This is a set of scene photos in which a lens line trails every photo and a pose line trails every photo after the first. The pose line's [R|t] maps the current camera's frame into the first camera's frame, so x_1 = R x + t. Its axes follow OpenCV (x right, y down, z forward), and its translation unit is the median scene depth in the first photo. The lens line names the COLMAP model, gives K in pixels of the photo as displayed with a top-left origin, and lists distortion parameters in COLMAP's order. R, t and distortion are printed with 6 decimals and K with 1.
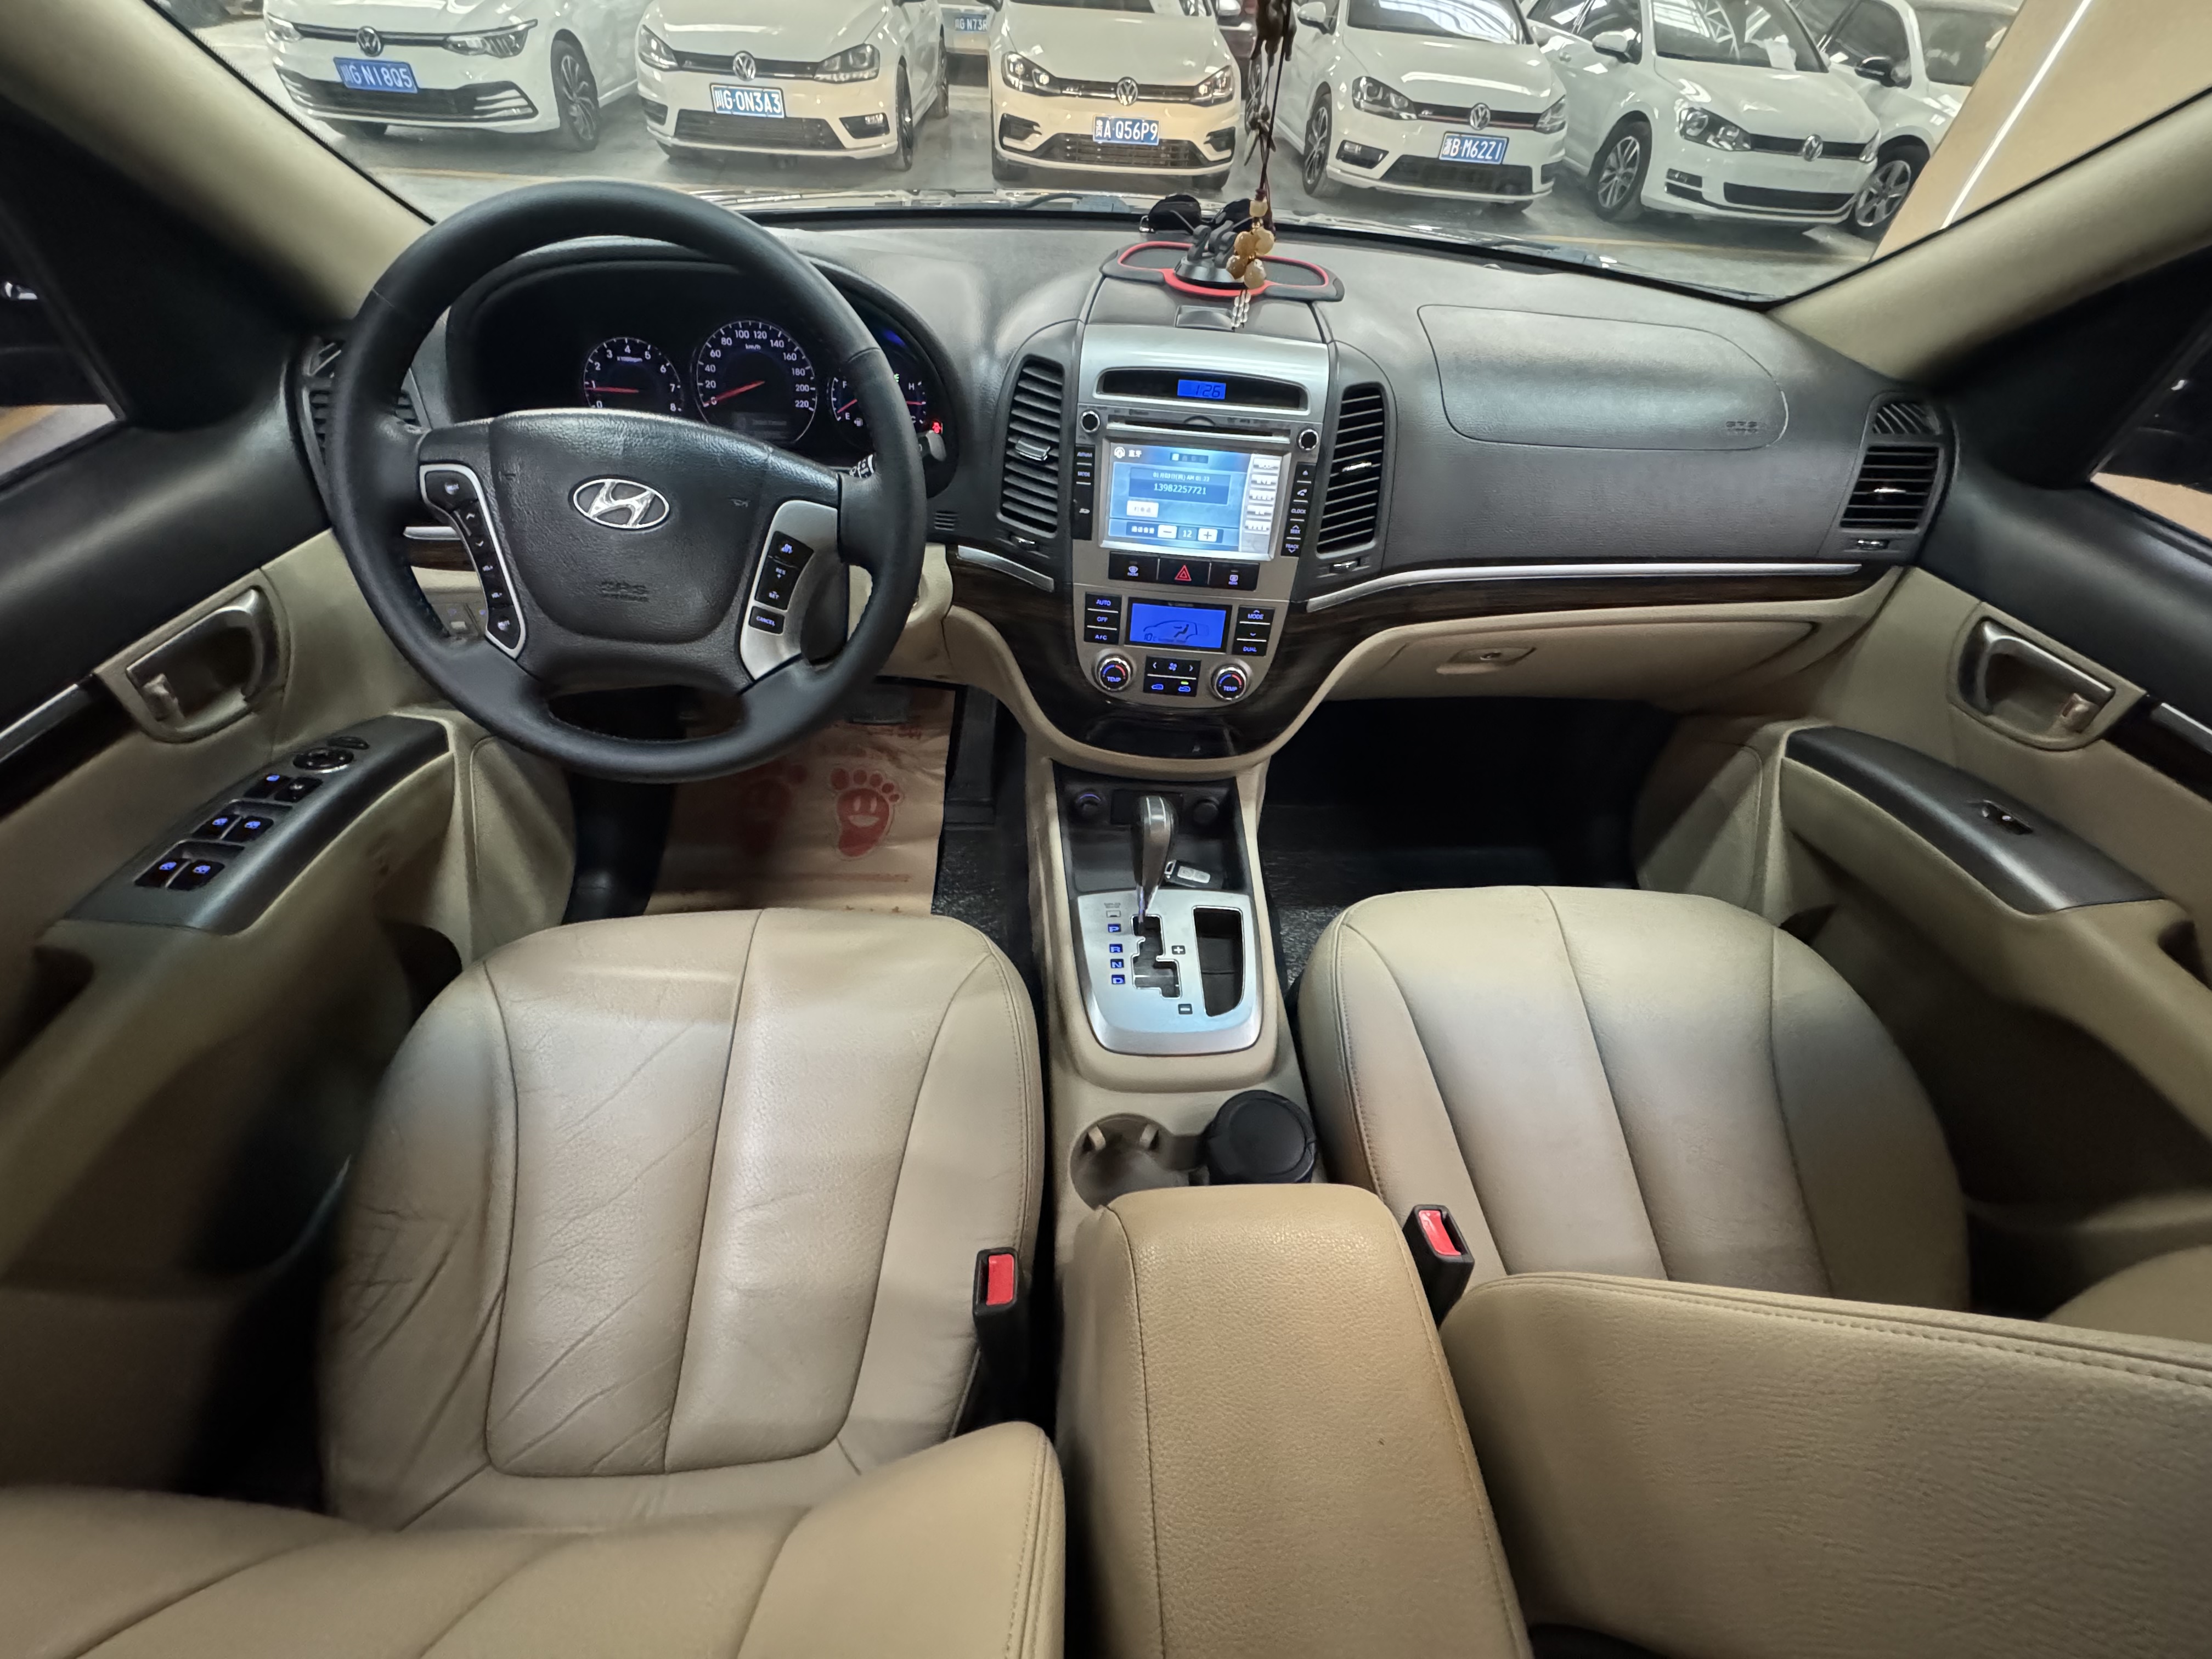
lens RADIAL K [[881.2, 0, 1106.0], [0, 881.2, 829.5], [0, 0, 1]] dist [-0.026006, 0.006744]
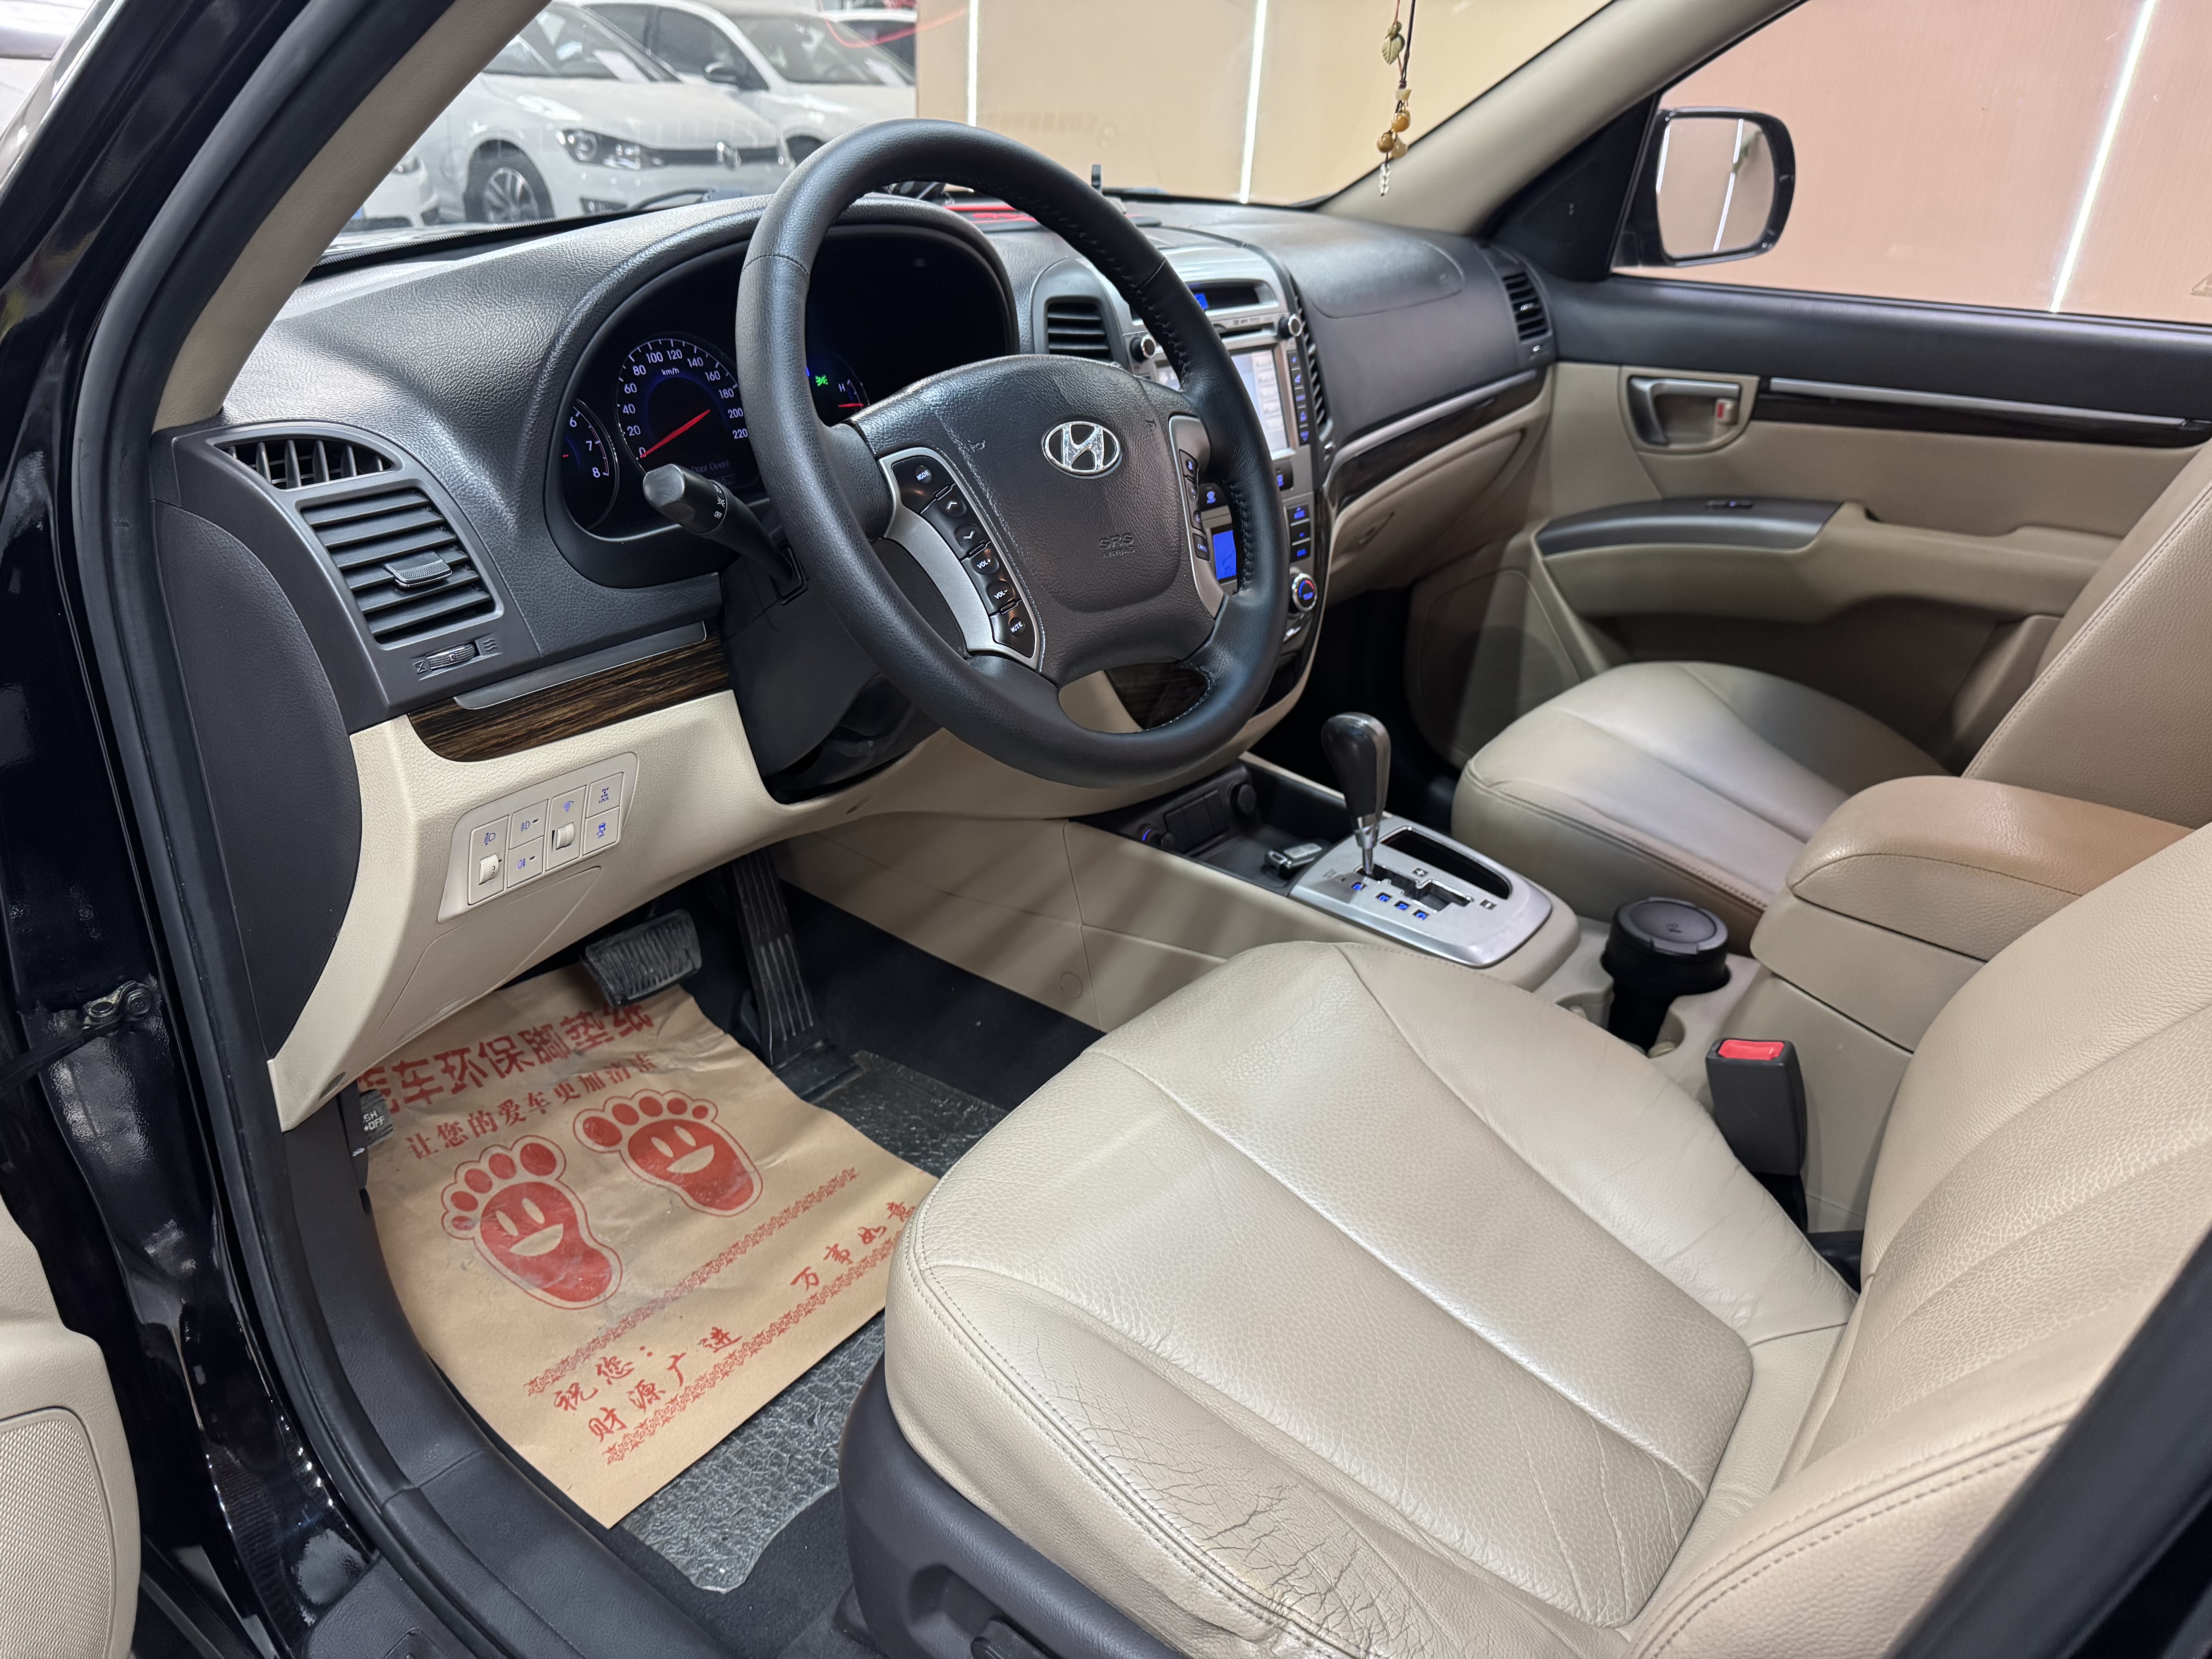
lens RADIAL K [[1554.3, 0, 1107.2], [0, 1554.3, 877.3], [0, 0, 1]] dist [-0.030213, -0.001194]
pose [[0.642922, -0.386170, 0.661456, -1.165124], [0.540998, 0.840284, -0.035266, 0.028198], [-0.542193, 0.380519, 0.749154, 0.022707]]
